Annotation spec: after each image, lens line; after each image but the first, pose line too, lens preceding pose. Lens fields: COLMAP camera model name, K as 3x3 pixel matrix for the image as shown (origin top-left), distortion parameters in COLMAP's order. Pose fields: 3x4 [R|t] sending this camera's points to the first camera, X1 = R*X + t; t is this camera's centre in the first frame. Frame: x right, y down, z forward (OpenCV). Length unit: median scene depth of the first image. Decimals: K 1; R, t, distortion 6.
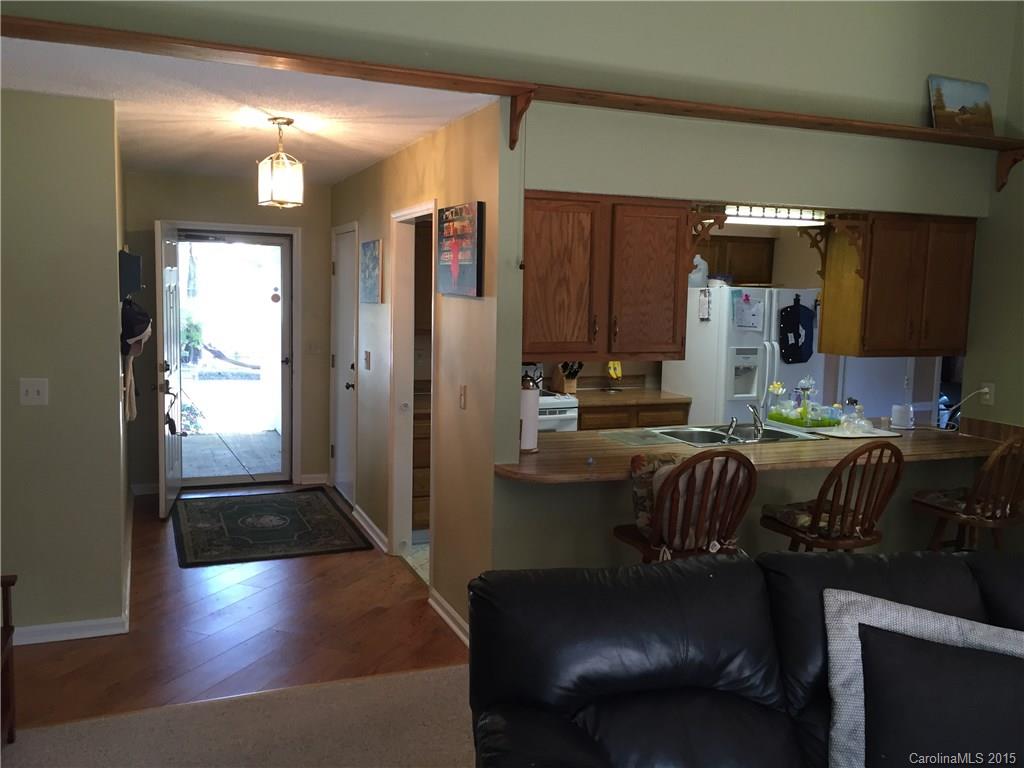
lens RADIAL K [[864.1, 0, 514.9], [0, 864.1, 386.9], [0, 0, 1]] dist [0.044891, -0.045288]
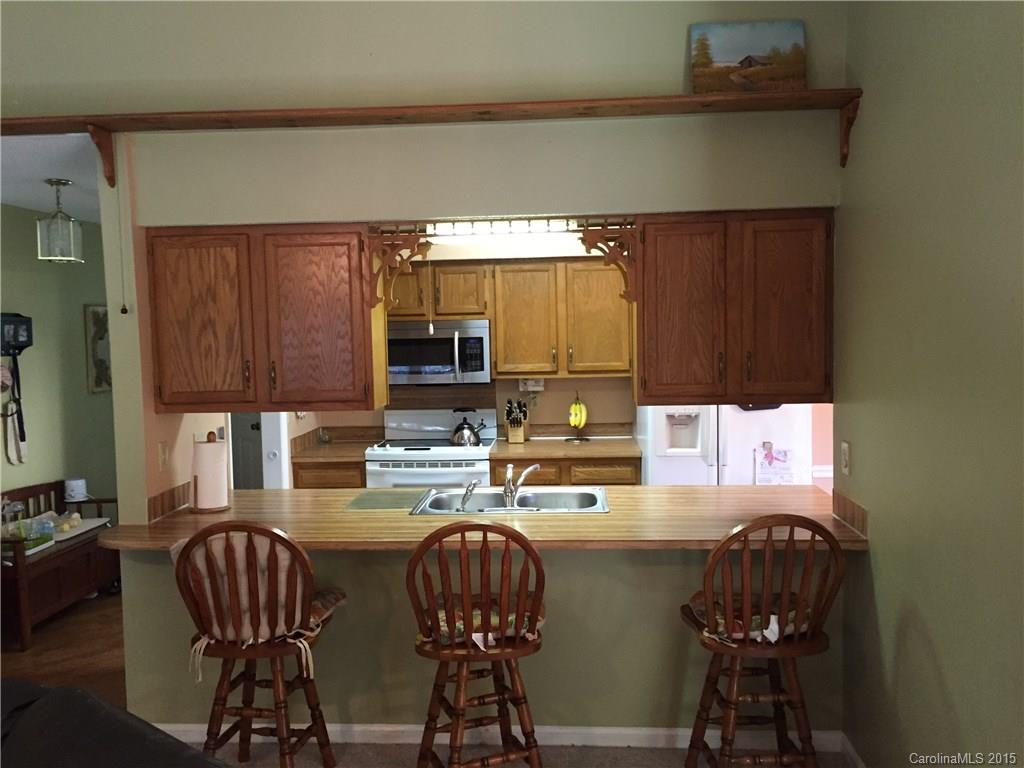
lens RADIAL K [[864.1, 0, 512.2], [0, 864.1, 384.4], [0, 0, 1]] dist [0.044891, -0.045288]
pose [[0.903611, -0.012216, -0.428181, 0.700934], [-0.007965, 0.998941, -0.045309, -0.019775], [0.428281, 0.044352, 0.902557, 0.308531]]
